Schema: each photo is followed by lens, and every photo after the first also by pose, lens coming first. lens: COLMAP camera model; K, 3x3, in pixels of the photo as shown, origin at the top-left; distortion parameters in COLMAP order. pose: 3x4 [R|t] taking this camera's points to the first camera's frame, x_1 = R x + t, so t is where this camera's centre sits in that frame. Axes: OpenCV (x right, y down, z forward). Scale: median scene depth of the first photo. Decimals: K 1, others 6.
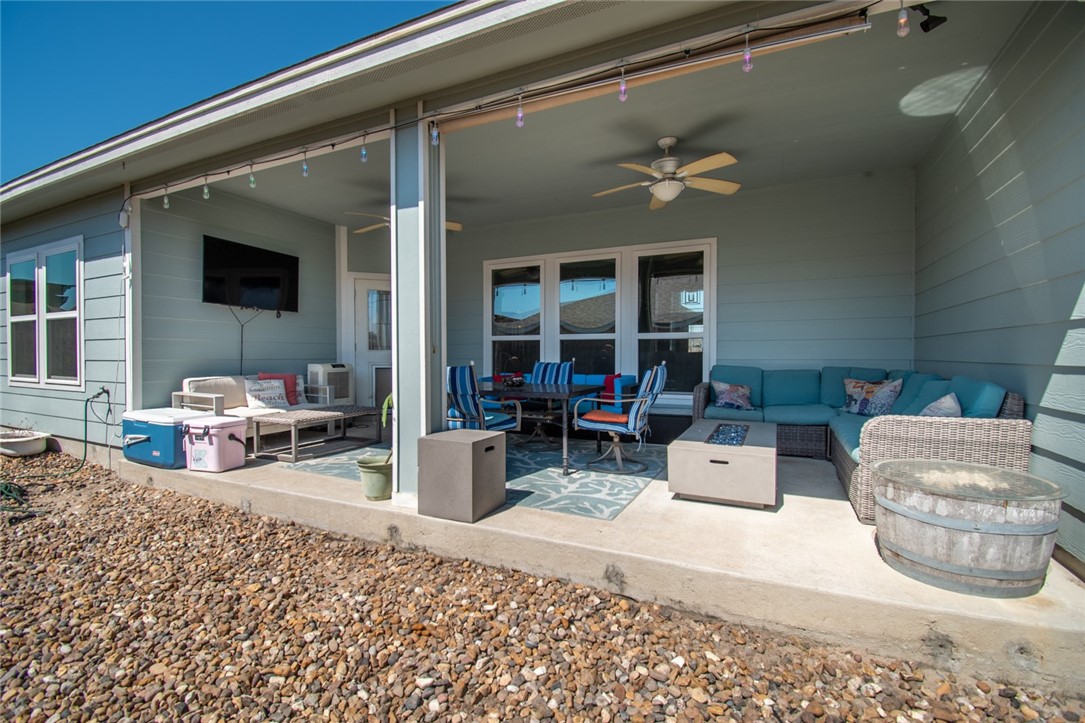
lens RADIAL K [[485.1, 0, 542.2], [0, 485.1, 364.2], [0, 0, 1]] dist [0.001738, -0.001467]
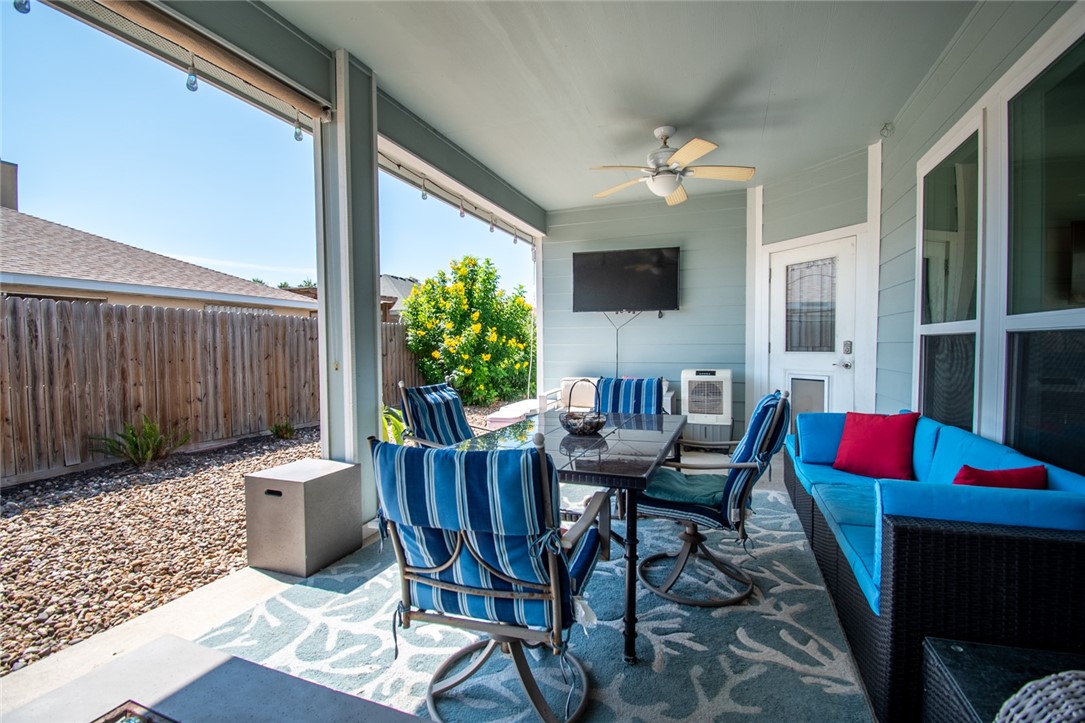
lens RADIAL K [[485.1, 0, 541.4], [0, 485.1, 360.2], [0, 0, 1]] dist [0.001738, -0.001467]
pose [[0.074996, 0.034863, -0.996574, 0.447168], [-0.014952, 0.999316, 0.033834, -0.050727], [0.997072, 0.012363, 0.075466, 0.847599]]
